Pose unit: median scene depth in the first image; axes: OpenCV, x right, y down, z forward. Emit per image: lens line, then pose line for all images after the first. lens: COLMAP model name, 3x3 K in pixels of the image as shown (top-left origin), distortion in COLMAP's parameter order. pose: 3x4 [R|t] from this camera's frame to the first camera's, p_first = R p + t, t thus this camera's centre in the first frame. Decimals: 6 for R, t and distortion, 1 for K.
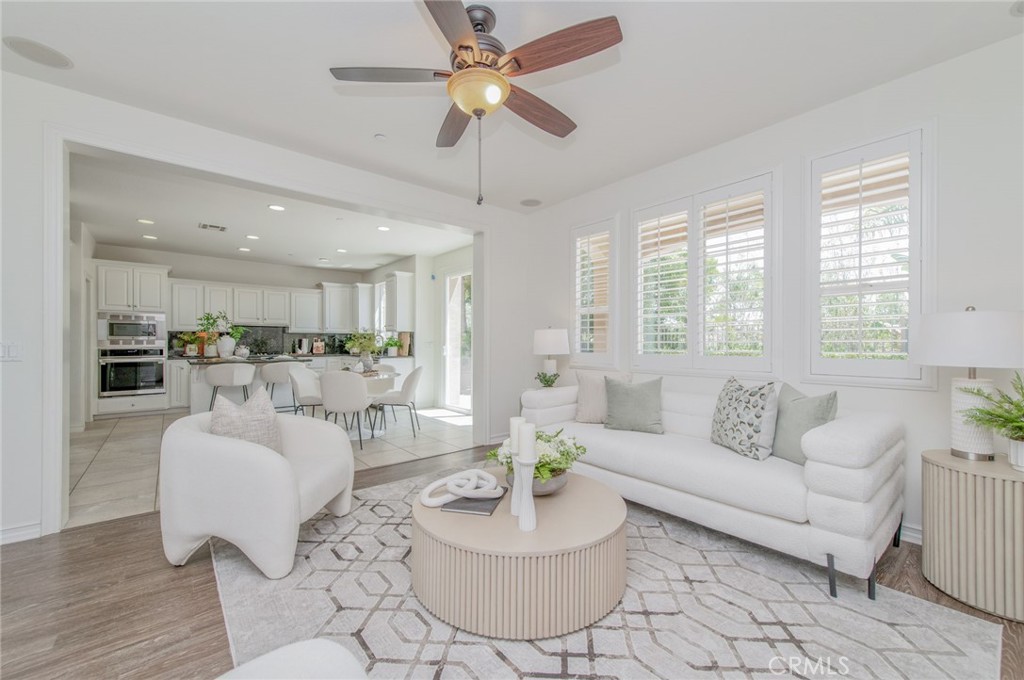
lens RADIAL K [[403.2, 0, 511.1], [0, 403.2, 341.7], [0, 0, 1]] dist [0.009548, -0.001652]
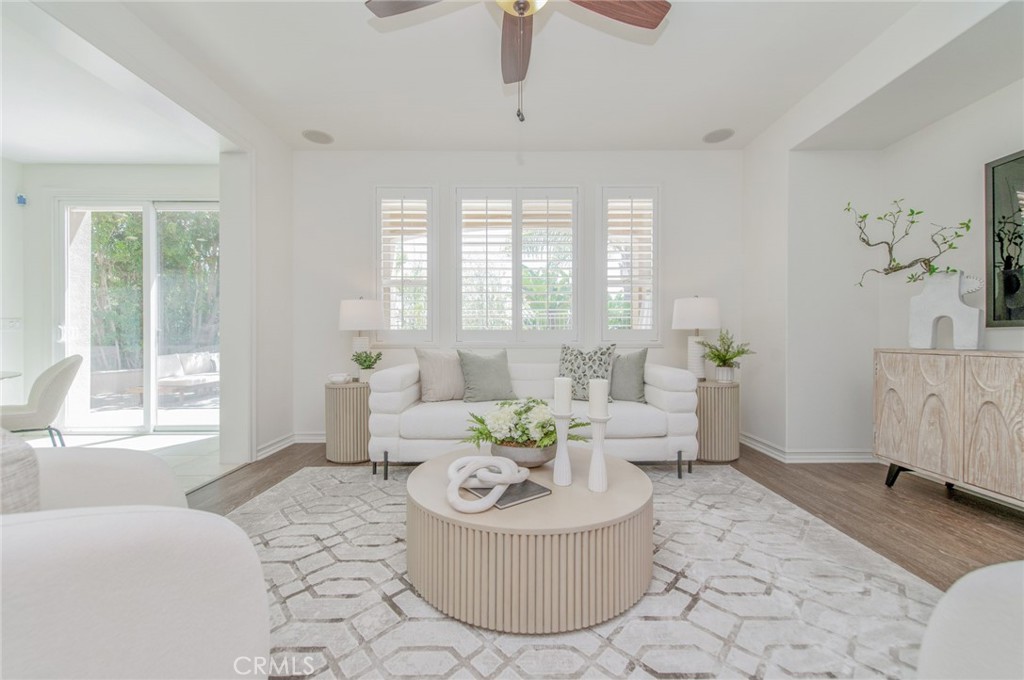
lens RADIAL K [[403.2, 0, 511.5], [0, 403.2, 339.8], [0, 0, 1]] dist [0.009548, -0.001652]
pose [[0.641387, -0.005246, 0.767200, -0.527885], [-0.001188, 0.999969, 0.007831, 0.068425], [-0.767217, -0.005934, 0.641360, 0.361352]]
